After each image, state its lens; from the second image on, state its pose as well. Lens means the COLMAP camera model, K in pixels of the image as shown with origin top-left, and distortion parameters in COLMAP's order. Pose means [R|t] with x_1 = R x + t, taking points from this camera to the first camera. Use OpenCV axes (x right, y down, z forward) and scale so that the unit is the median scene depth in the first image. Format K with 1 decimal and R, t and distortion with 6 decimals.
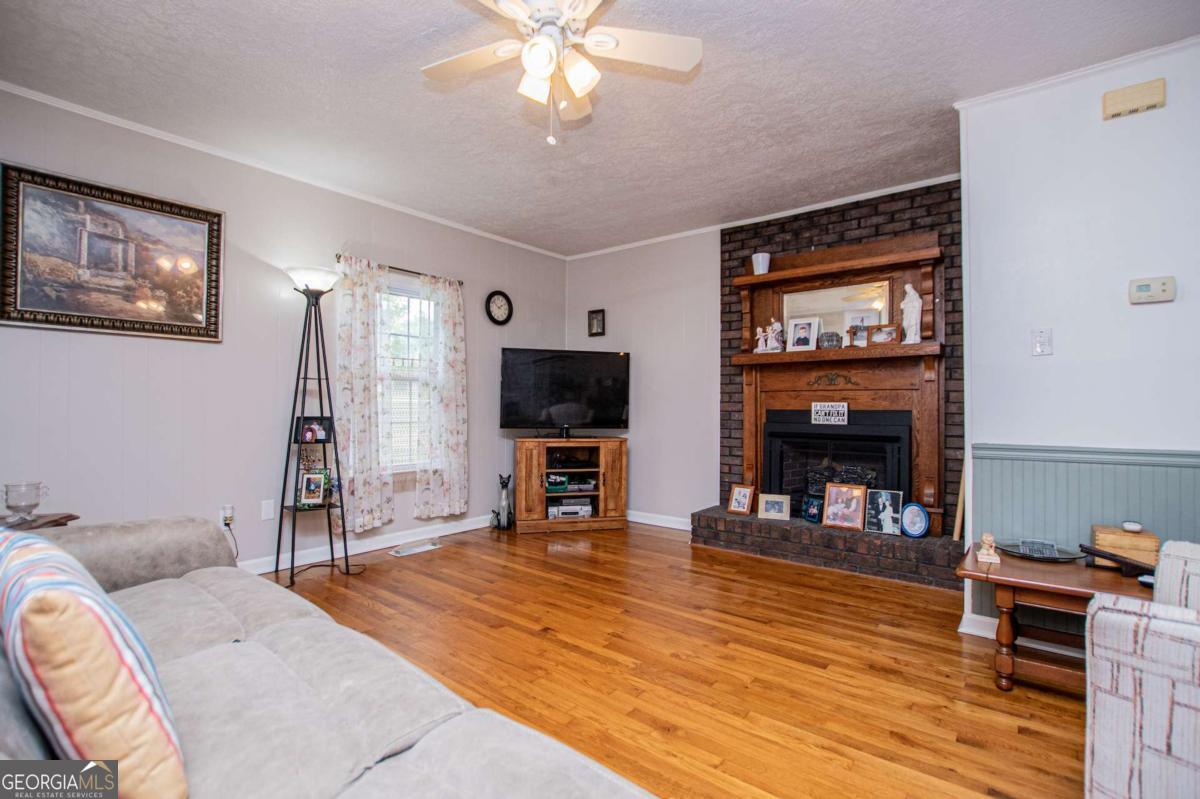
lens RADIAL K [[547.7, 0, 603.9], [0, 547.7, 399.7], [0, 0, 1]] dist [-0.027010, 0.000687]
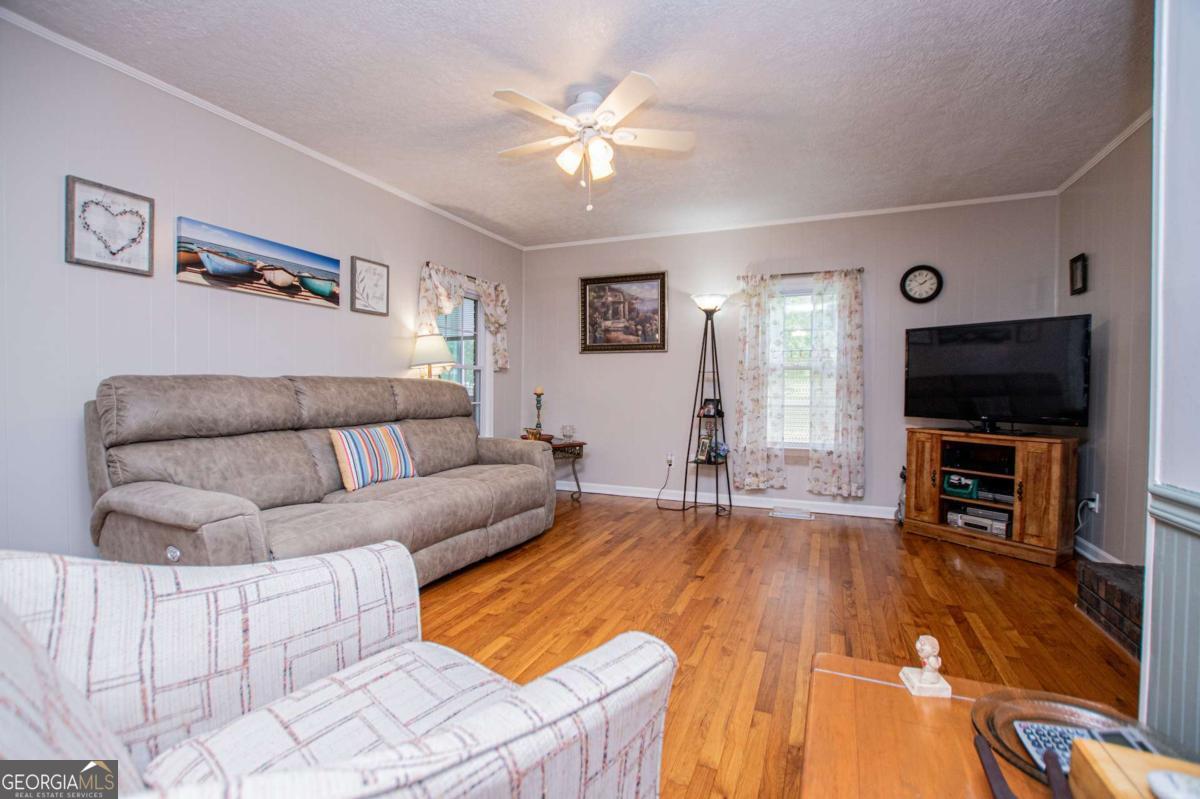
lens RADIAL K [[528.6, 0, 603.6], [0, 528.6, 398.5], [0, 0, 1]] dist [-0.027561, 0.001352]
pose [[0.272068, 0.014726, -0.962165, 0.586111], [0.006416, 0.999833, 0.017117, 0.003820], [0.962257, -0.010830, 0.271928, 0.298335]]
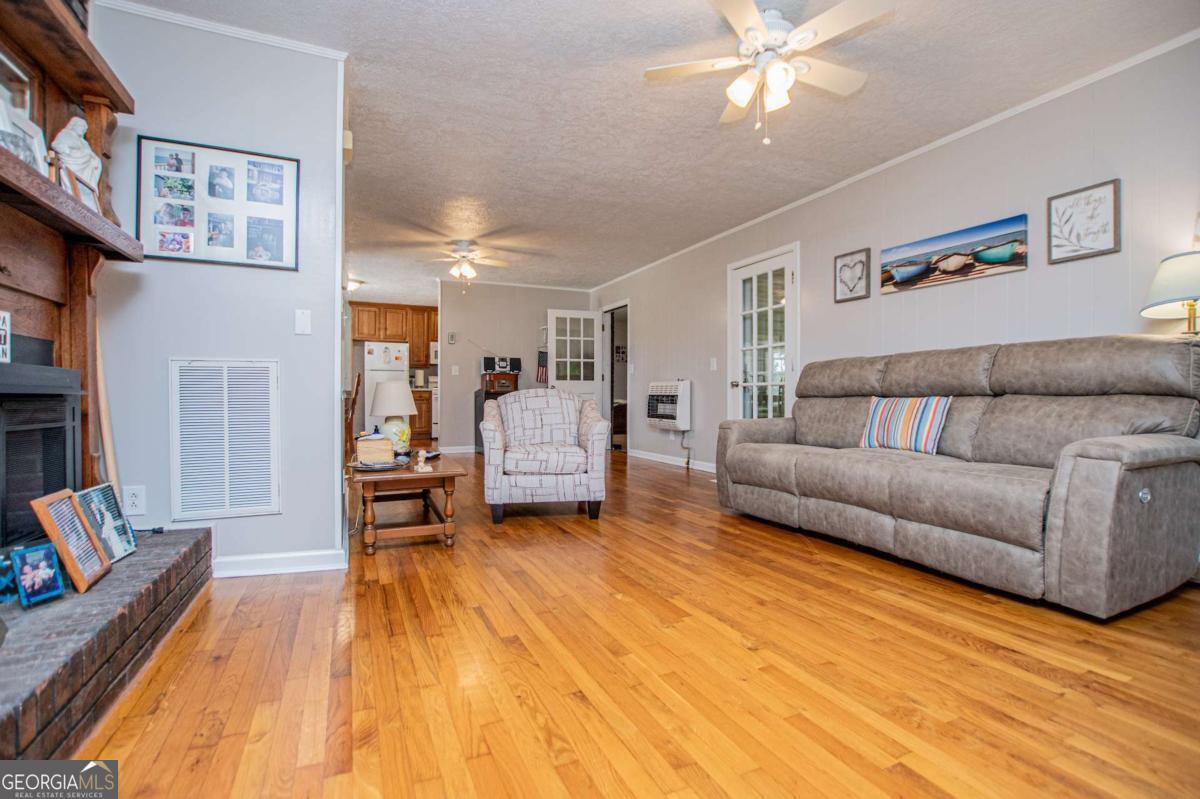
lens RADIAL K [[547.7, 0, 603.9], [0, 547.7, 399.7], [0, 0, 1]] dist [-0.027010, 0.000687]
pose [[-0.898217, -0.009011, 0.439460, -0.147776], [-0.011108, 0.999936, -0.002200, 0.063857], [-0.439412, -0.006857, -0.898260, 1.063756]]
